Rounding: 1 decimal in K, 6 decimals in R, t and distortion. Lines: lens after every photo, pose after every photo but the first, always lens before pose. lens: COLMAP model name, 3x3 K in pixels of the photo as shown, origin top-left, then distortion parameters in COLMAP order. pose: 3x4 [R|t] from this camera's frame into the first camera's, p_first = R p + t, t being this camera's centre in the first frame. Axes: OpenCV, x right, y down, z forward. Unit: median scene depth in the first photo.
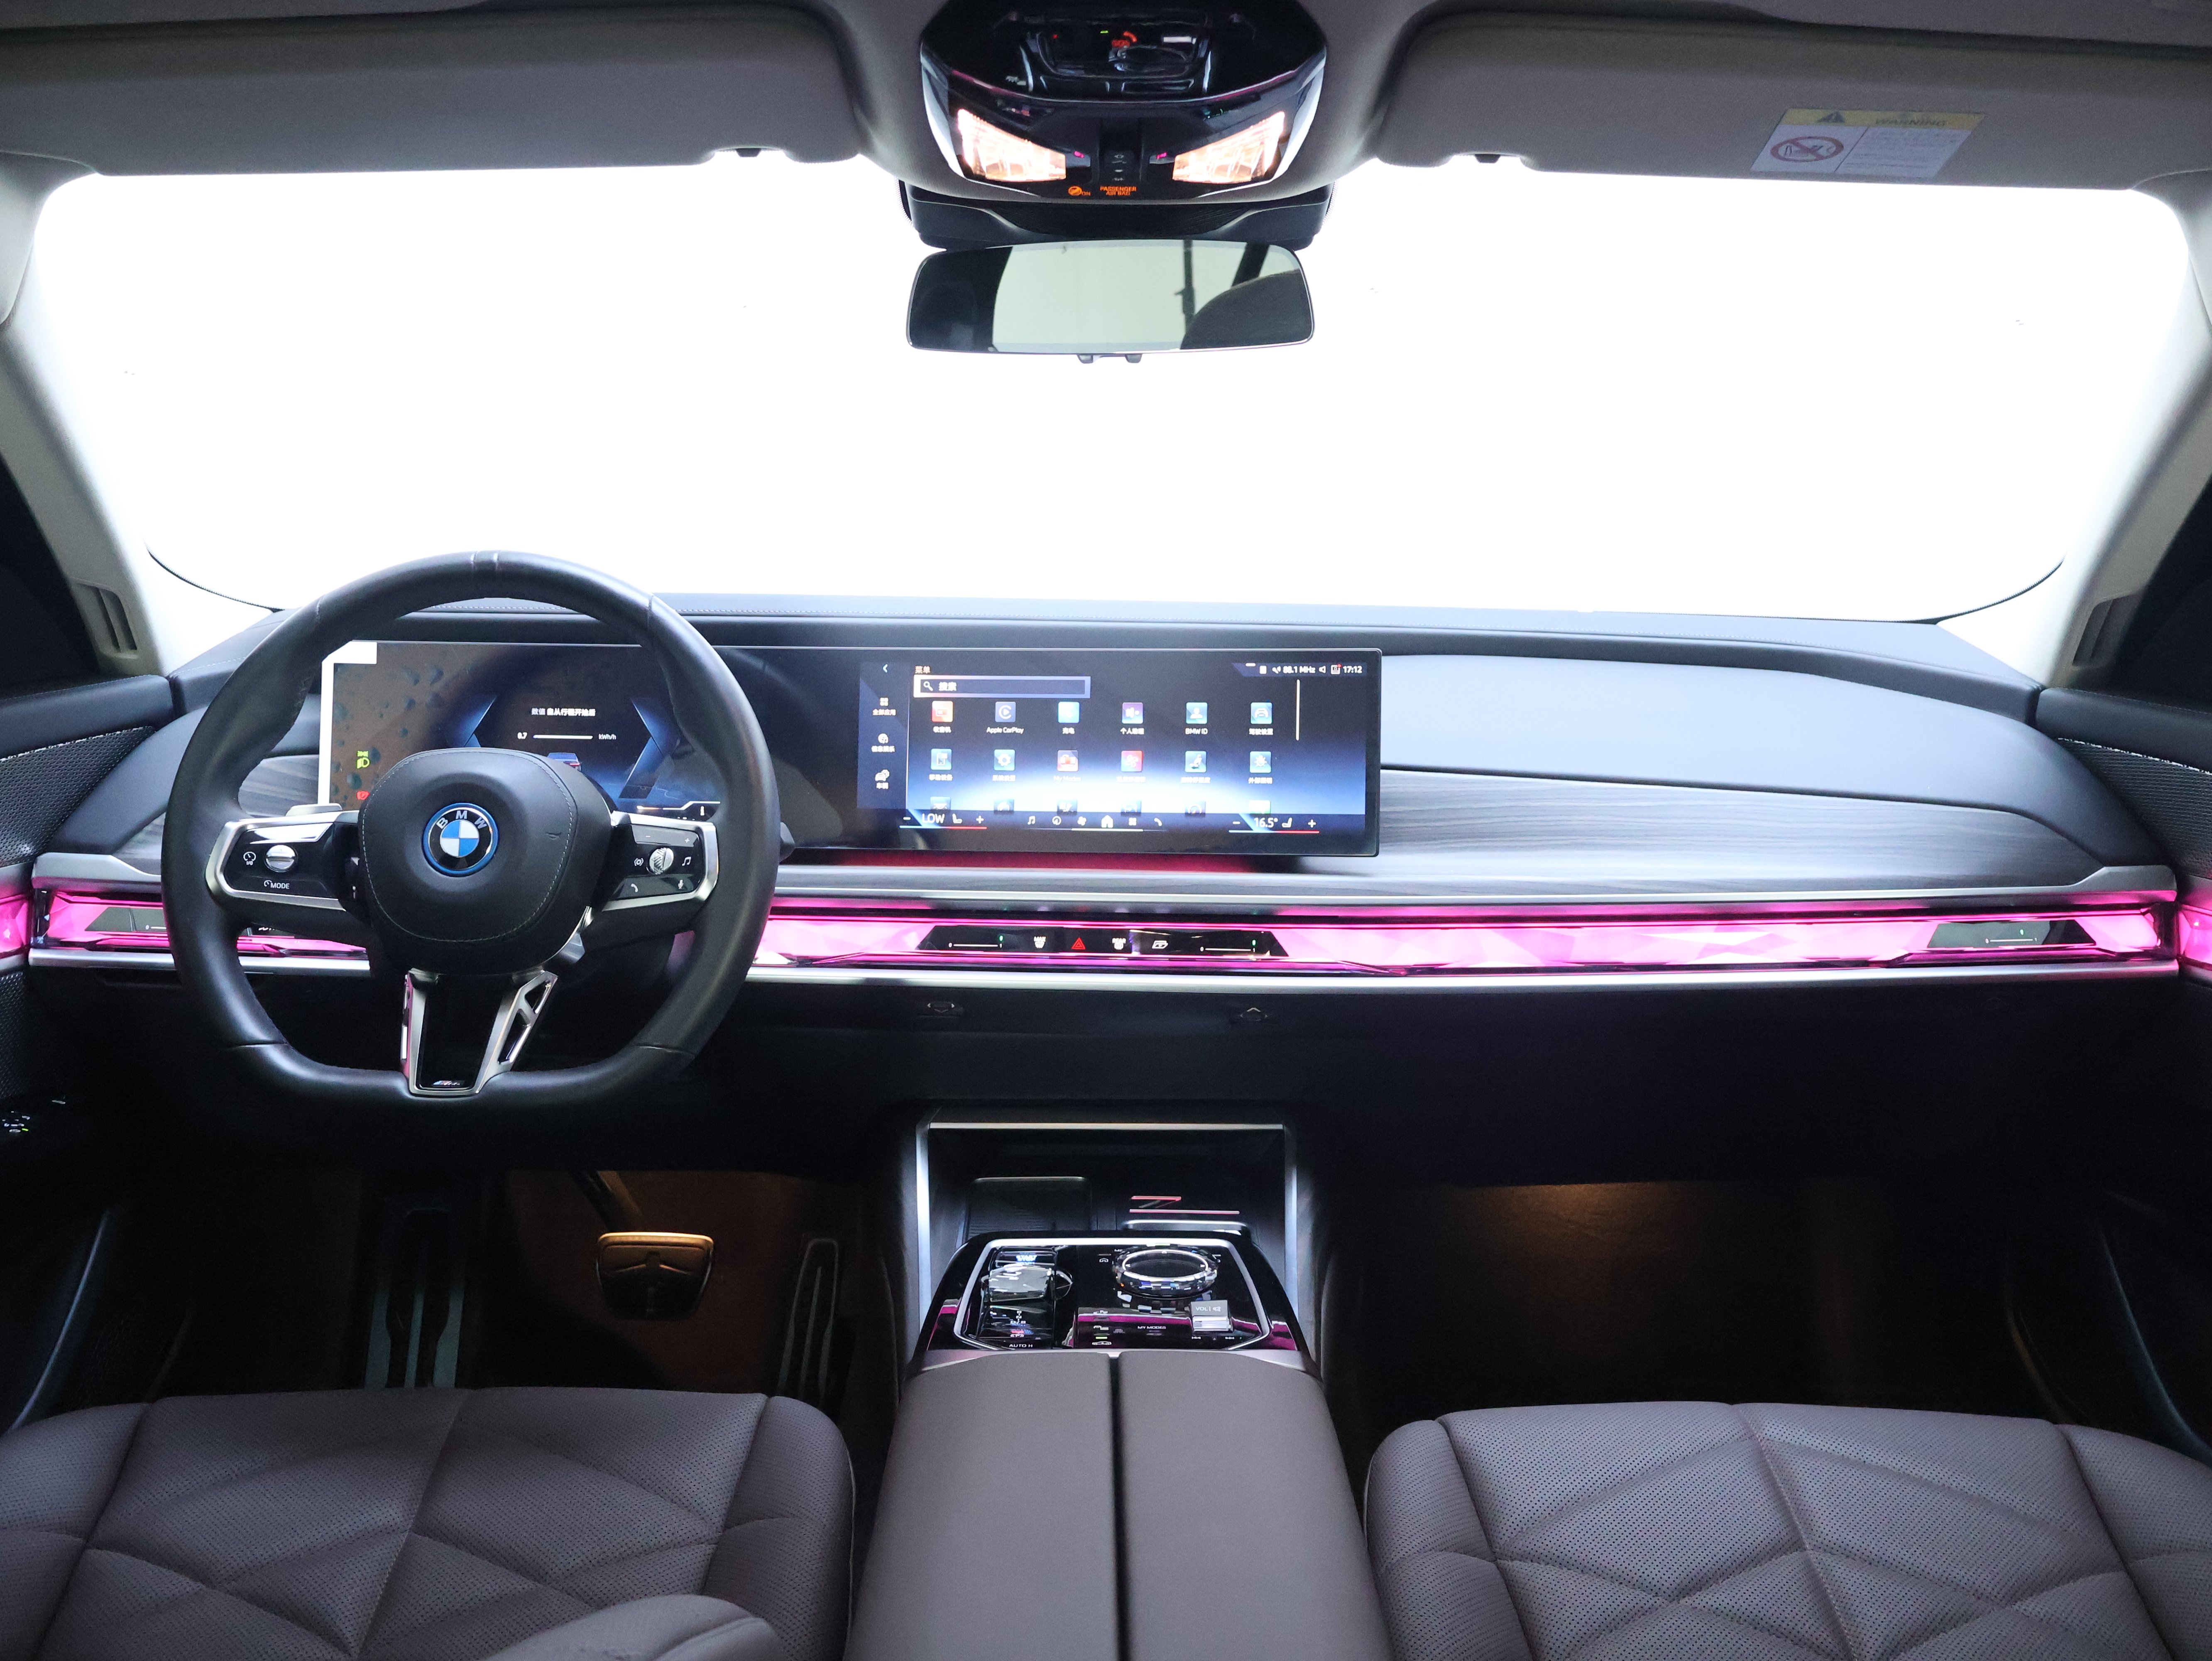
lens RADIAL K [[2083.5, 0, 1103.9], [0, 2083.5, 832.7], [0, 0, 1]] dist [-0.007105, 0.000000]
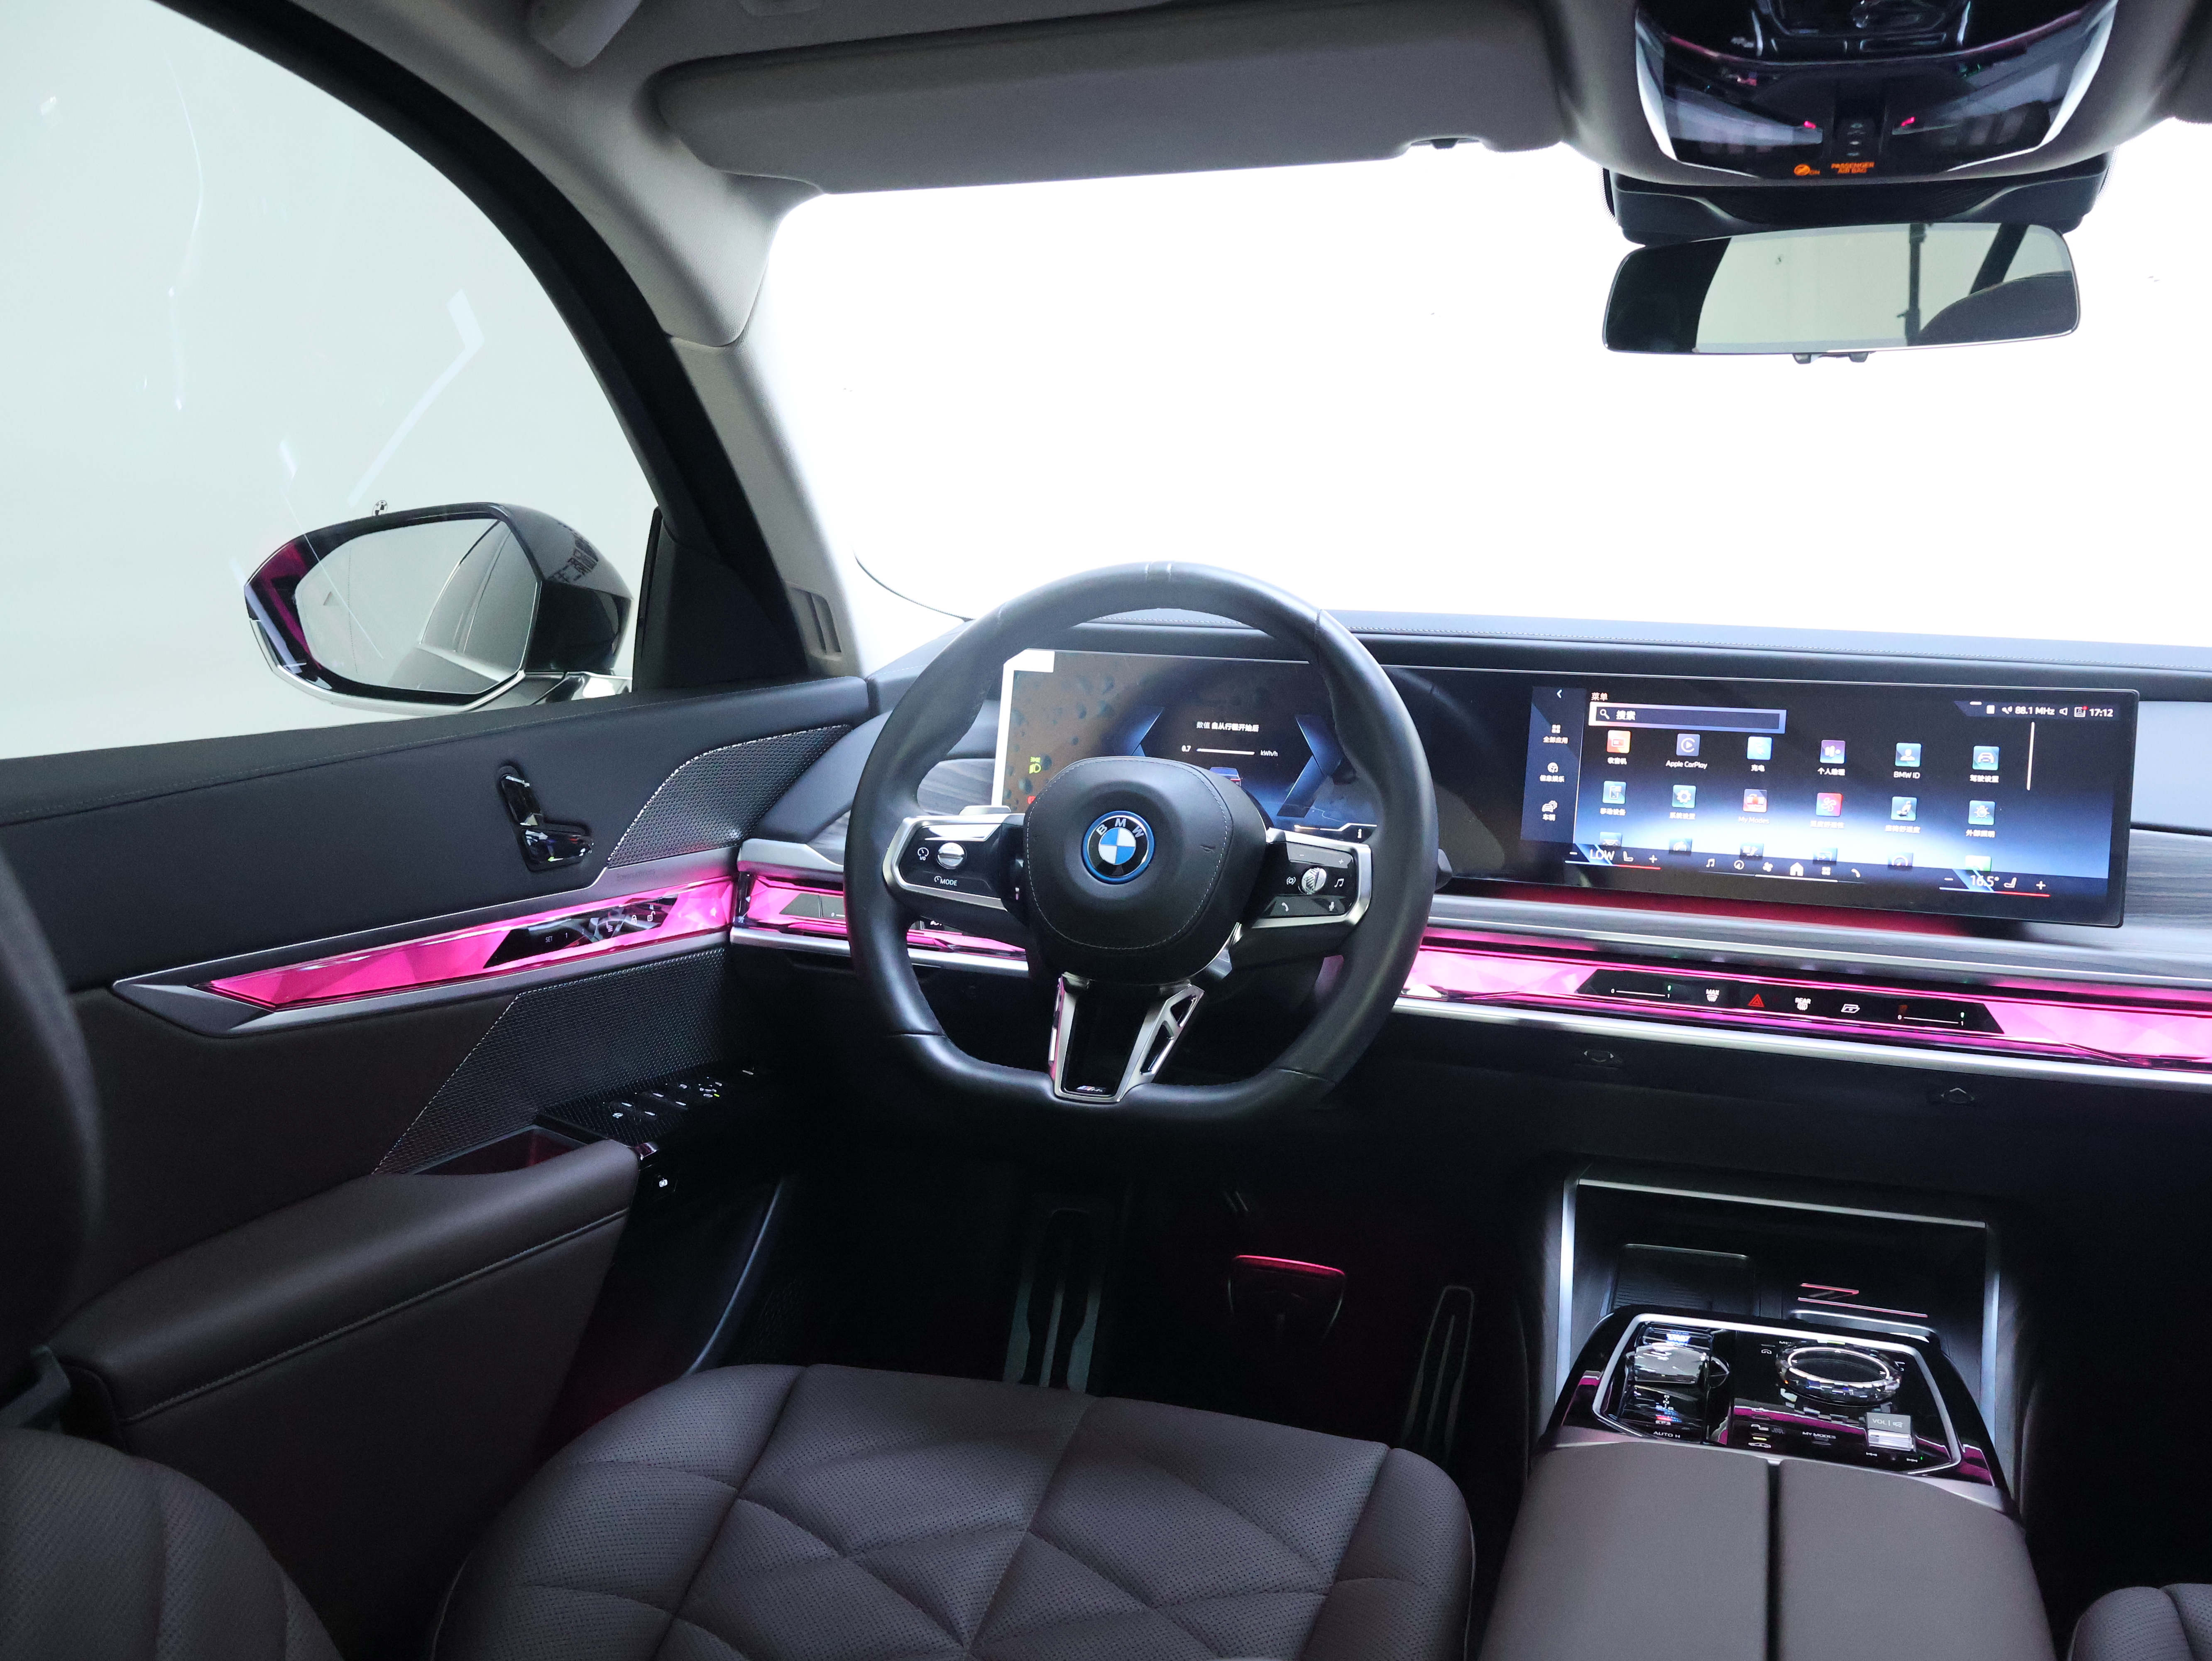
lens RADIAL K [[2083.5, 0, 1099.1], [0, 2083.5, 830.8], [0, 0, 1]] dist [-0.007105, 0.000000]
pose [[0.948112, 0.054337, -0.313260, -0.003497], [-0.059876, 0.998173, -0.008082, 0.003570], [0.312249, 0.026419, 0.949633, 0.038855]]
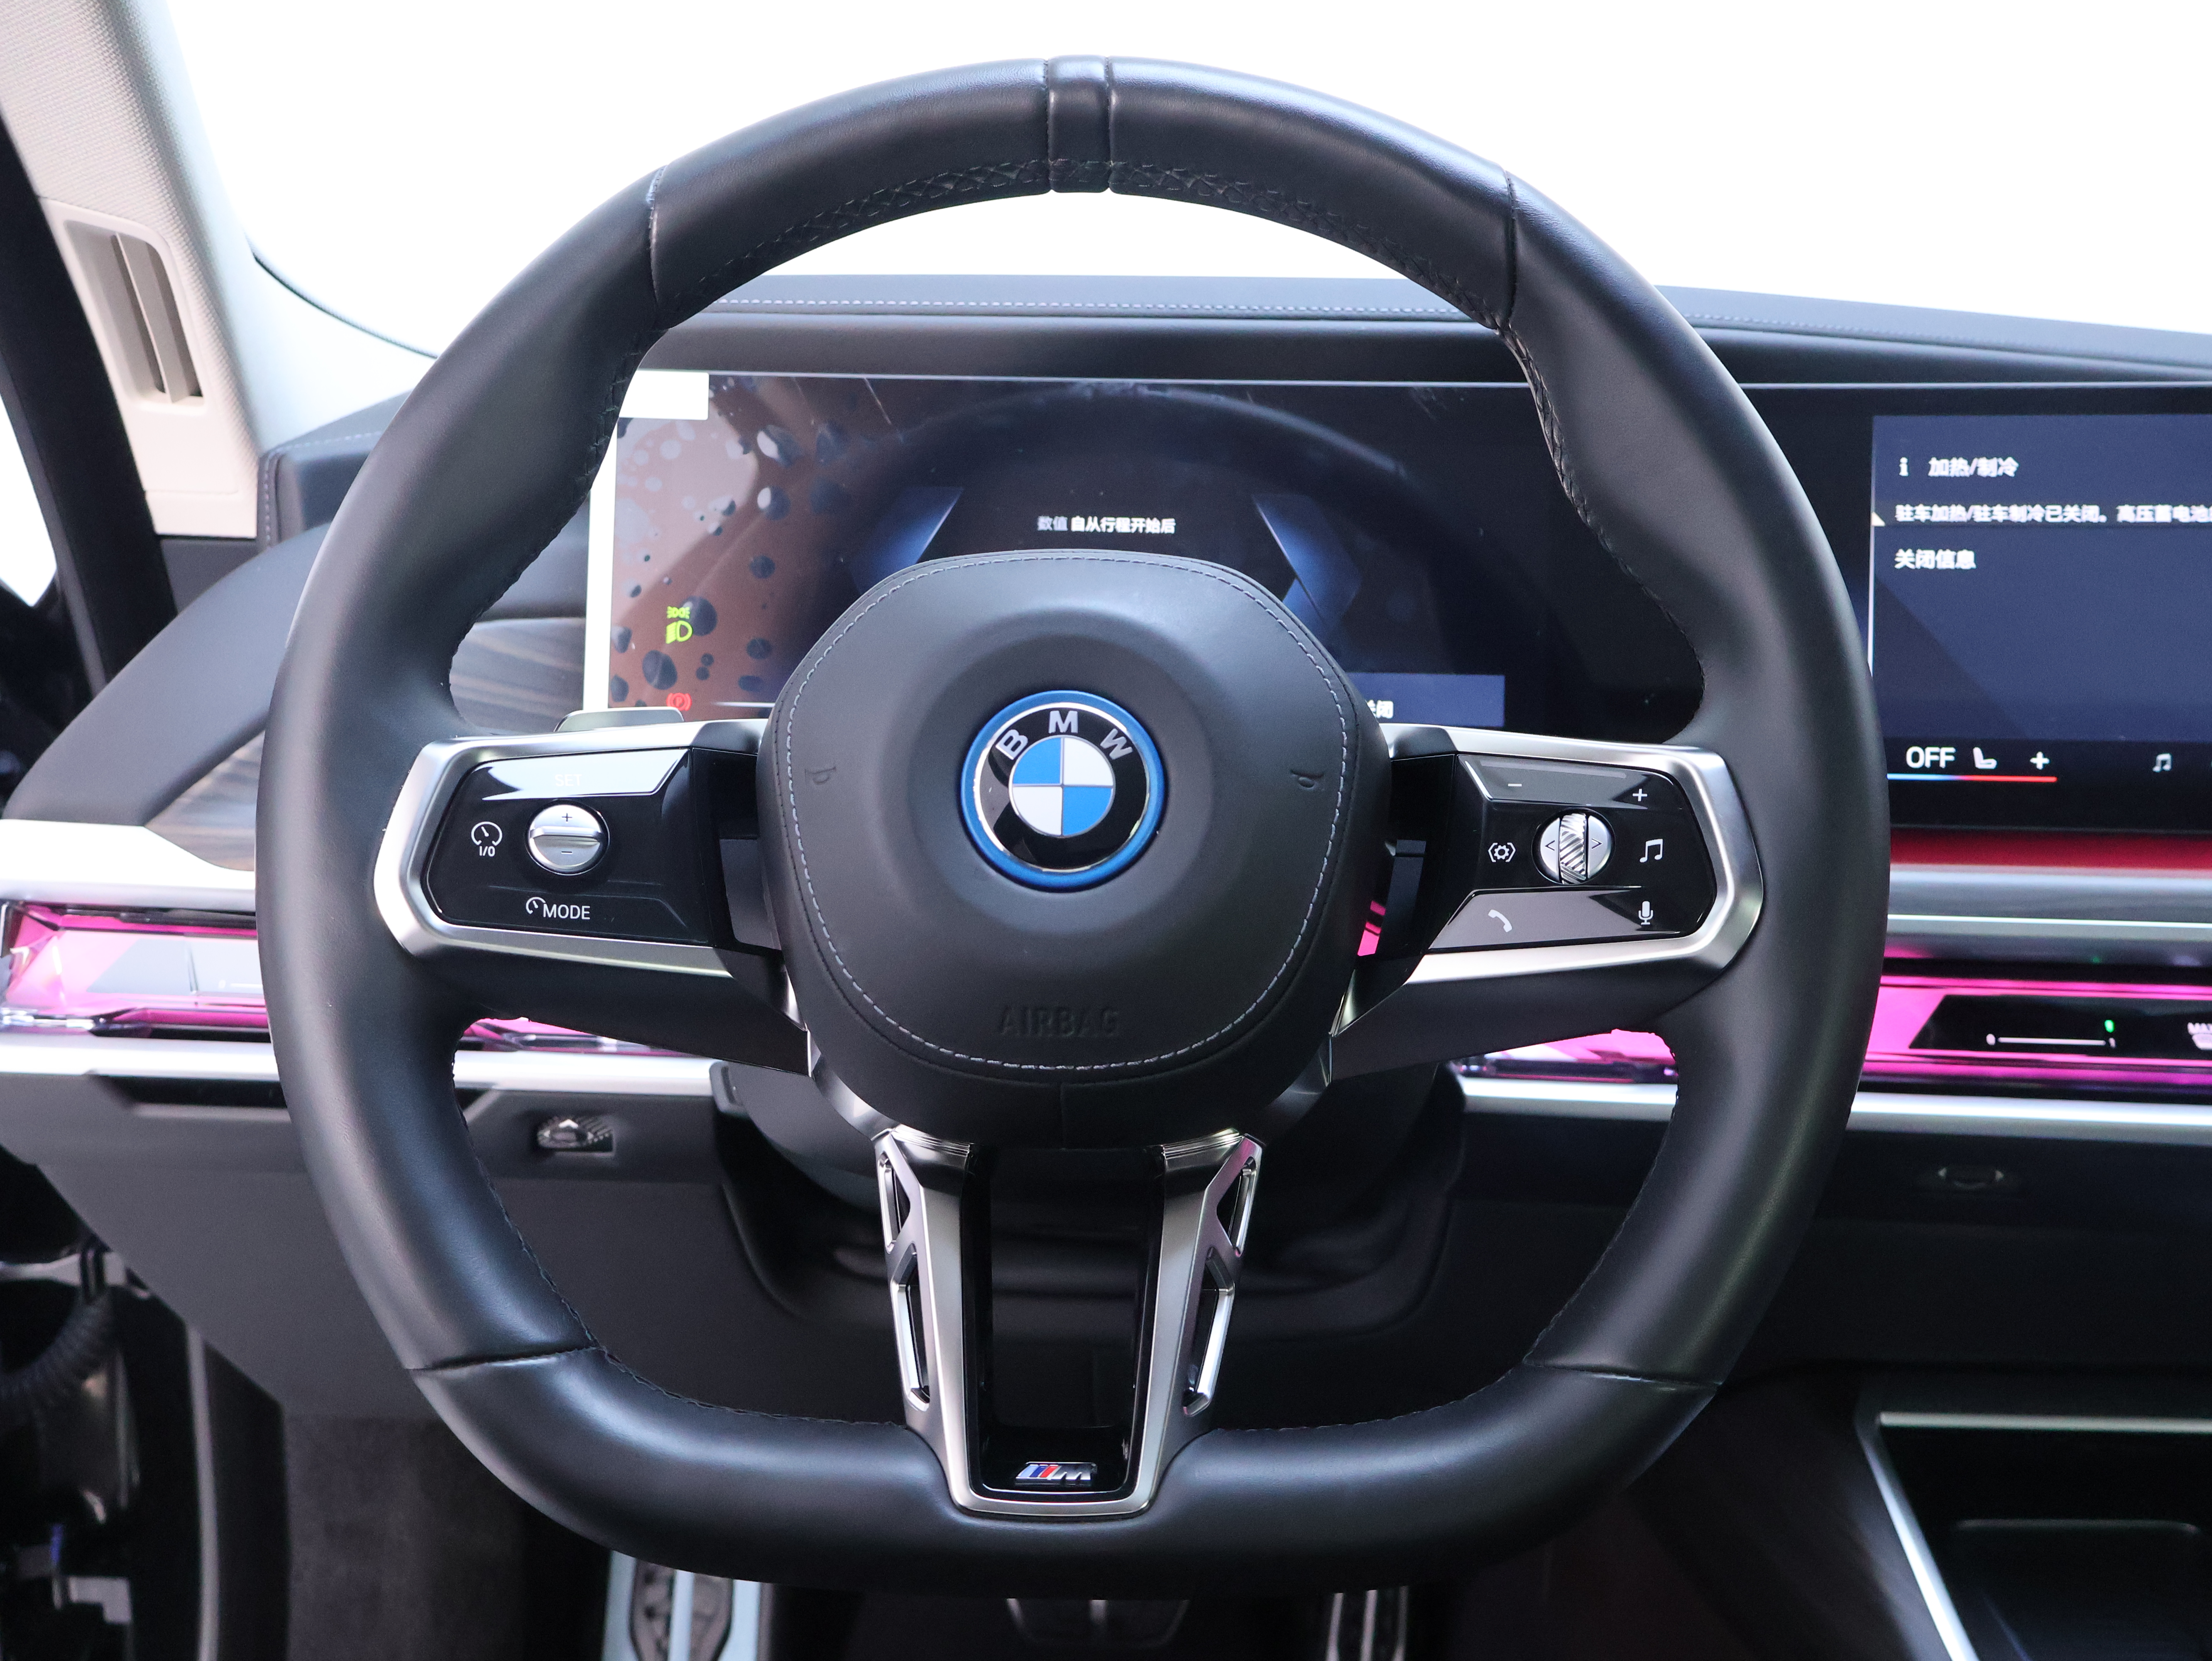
lens RADIAL K [[2083.5, 0, 1096.7], [0, 2083.5, 846.7], [0, 0, 1]] dist [-0.007105, 0.000000]
pose [[0.999473, 0.005639, -0.031961, -0.254732], [-0.005155, 0.999871, 0.015196, 0.006747], [0.032043, -0.015023, 0.999374, 0.554272]]
